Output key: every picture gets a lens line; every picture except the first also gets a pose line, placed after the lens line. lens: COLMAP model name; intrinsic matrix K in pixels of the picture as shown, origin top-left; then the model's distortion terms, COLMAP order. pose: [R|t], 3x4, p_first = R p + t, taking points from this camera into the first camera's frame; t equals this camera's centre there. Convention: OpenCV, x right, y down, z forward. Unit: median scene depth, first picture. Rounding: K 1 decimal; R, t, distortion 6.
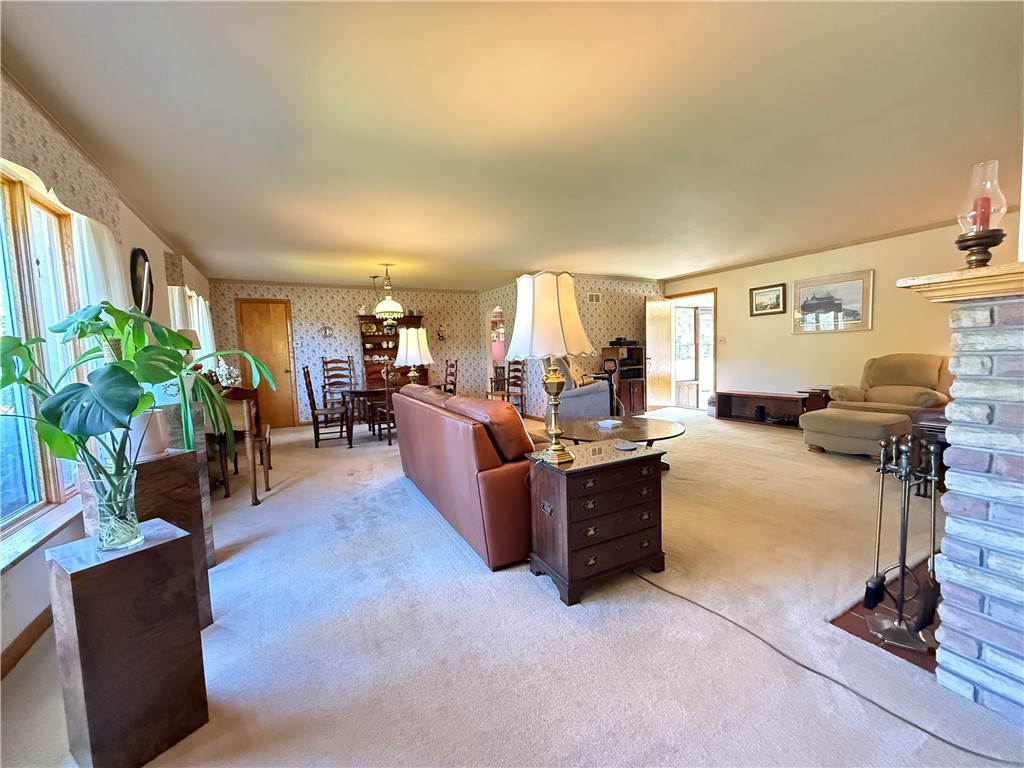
lens RADIAL K [[410.4, 0, 511.9], [0, 410.4, 382.9], [0, 0, 1]] dist [-0.000229, 0.000363]
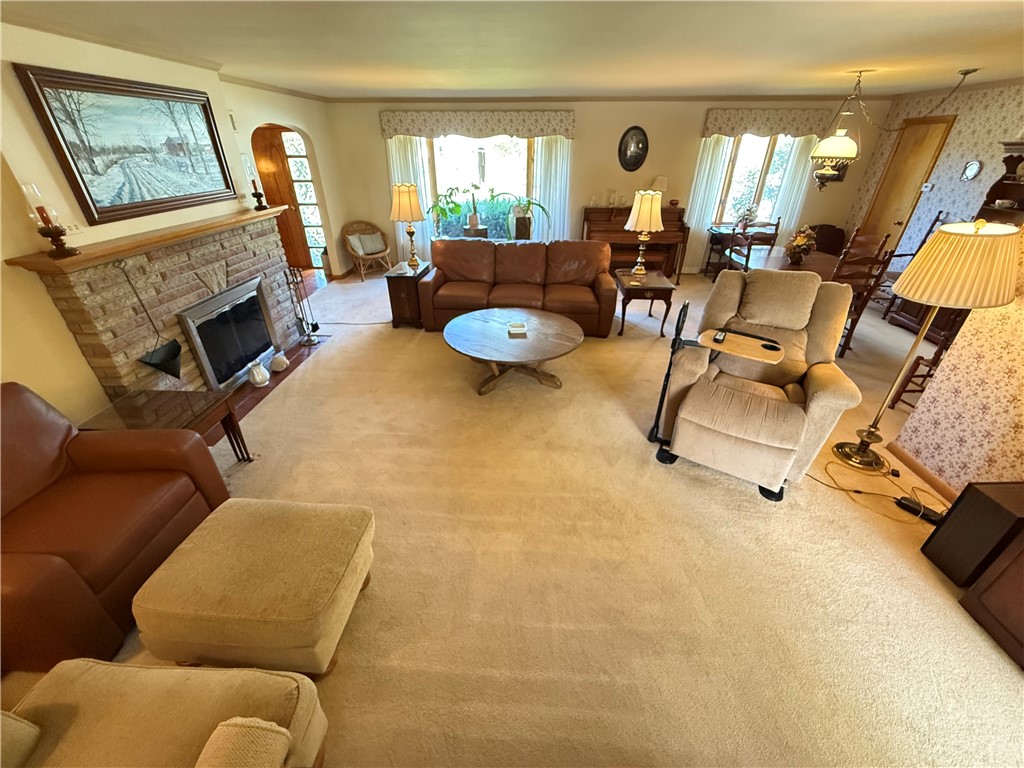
lens RADIAL K [[410.4, 0, 511.3], [0, 410.4, 385.2], [0, 0, 1]] dist [-0.000229, 0.000363]
pose [[-0.531234, 0.456580, -0.713670, 0.540524], [-0.044504, 0.826160, 0.561675, -0.176843], [0.846056, 0.330142, -0.418565, 0.781827]]
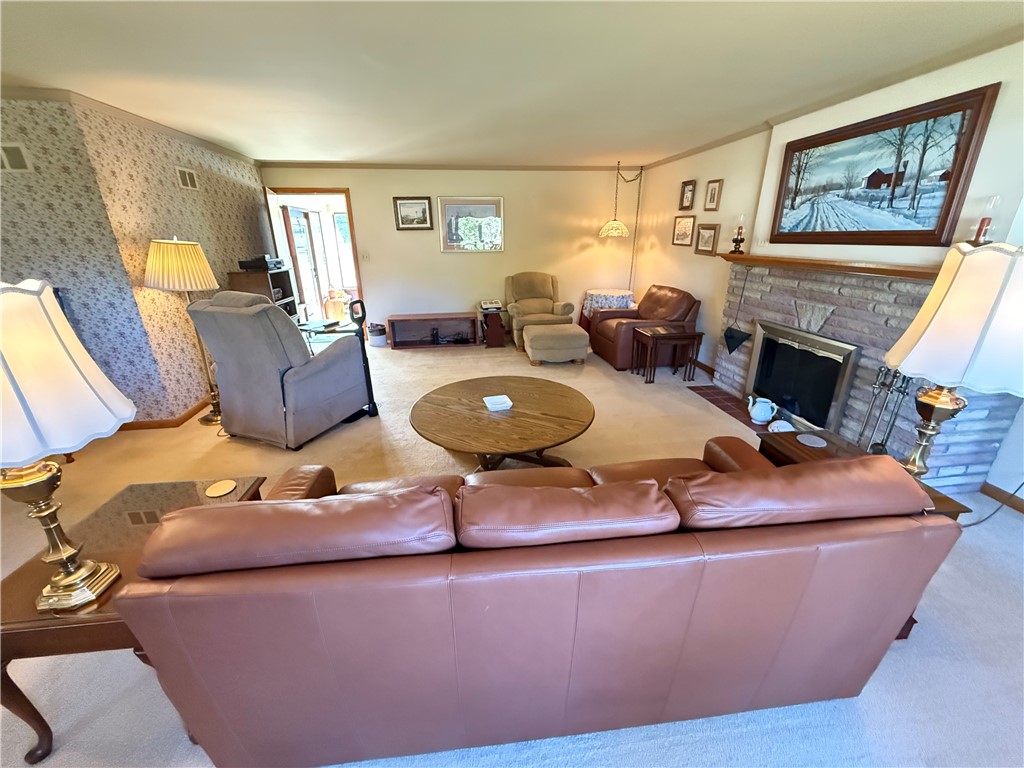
lens RADIAL K [[410.4, 0, 509.1], [0, 410.4, 385.1], [0, 0, 1]] dist [-0.000229, 0.000363]
pose [[0.366864, -0.291945, 0.883277, -0.204180], [0.063721, 0.955137, 0.289230, -0.076199], [-0.928089, -0.049825, 0.369009, 0.391457]]
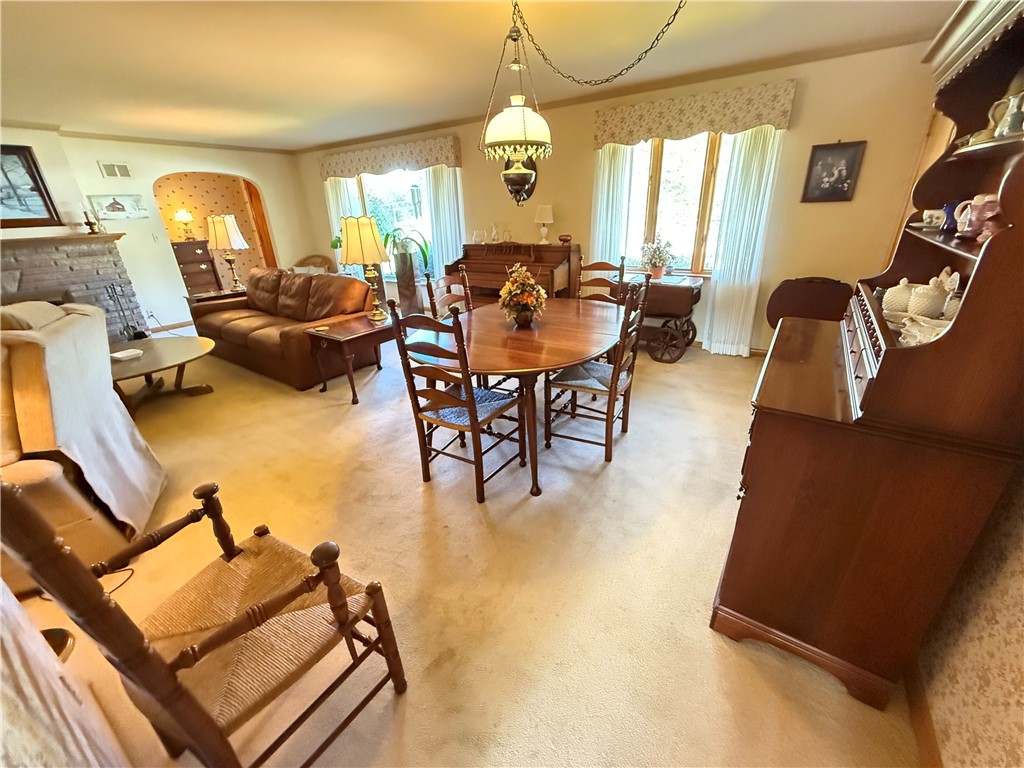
lens RADIAL K [[410.4, 0, 512.8], [0, 410.4, 383.1], [0, 0, 1]] dist [-0.000229, 0.000363]
pose [[-0.886543, 0.241495, -0.394616, -0.065629], [0.033461, 0.884189, 0.465929, -0.124020], [0.461435, 0.399862, -0.791952, 1.139356]]
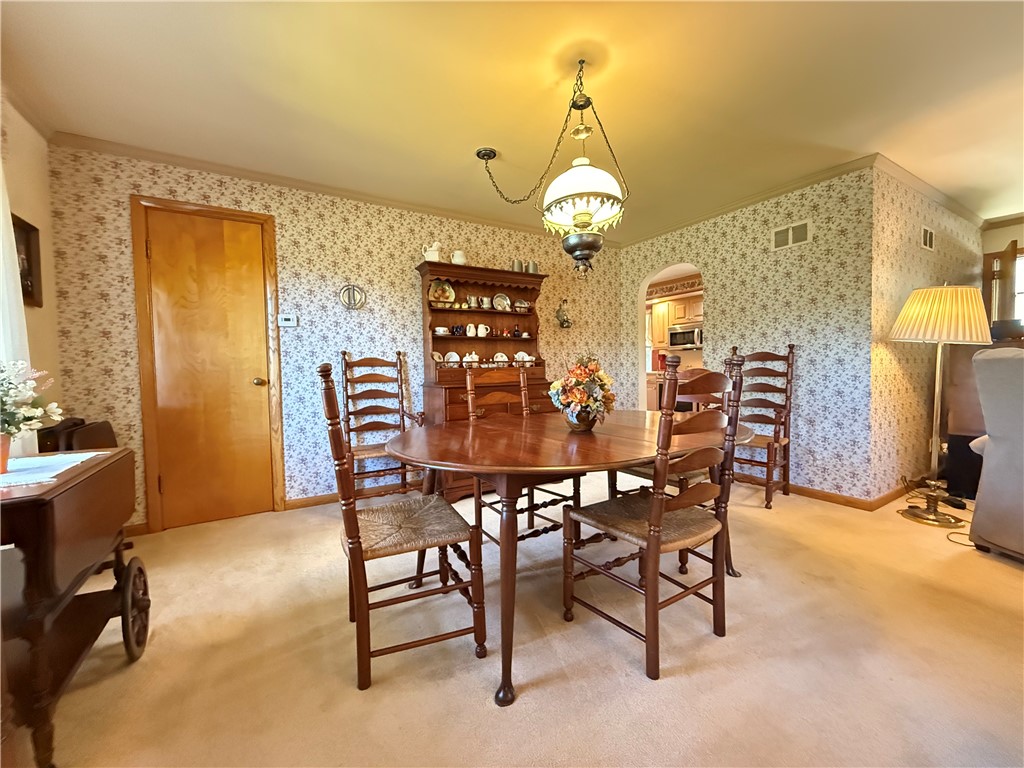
lens RADIAL K [[410.4, 0, 511.0], [0, 410.4, 380.9], [0, 0, 1]] dist [-0.000229, 0.000363]
pose [[0.999147, 0.014833, 0.038528, -0.298777], [-0.013263, 0.999085, -0.040672, -0.015931], [-0.039096, 0.040126, 0.998429, 0.553305]]
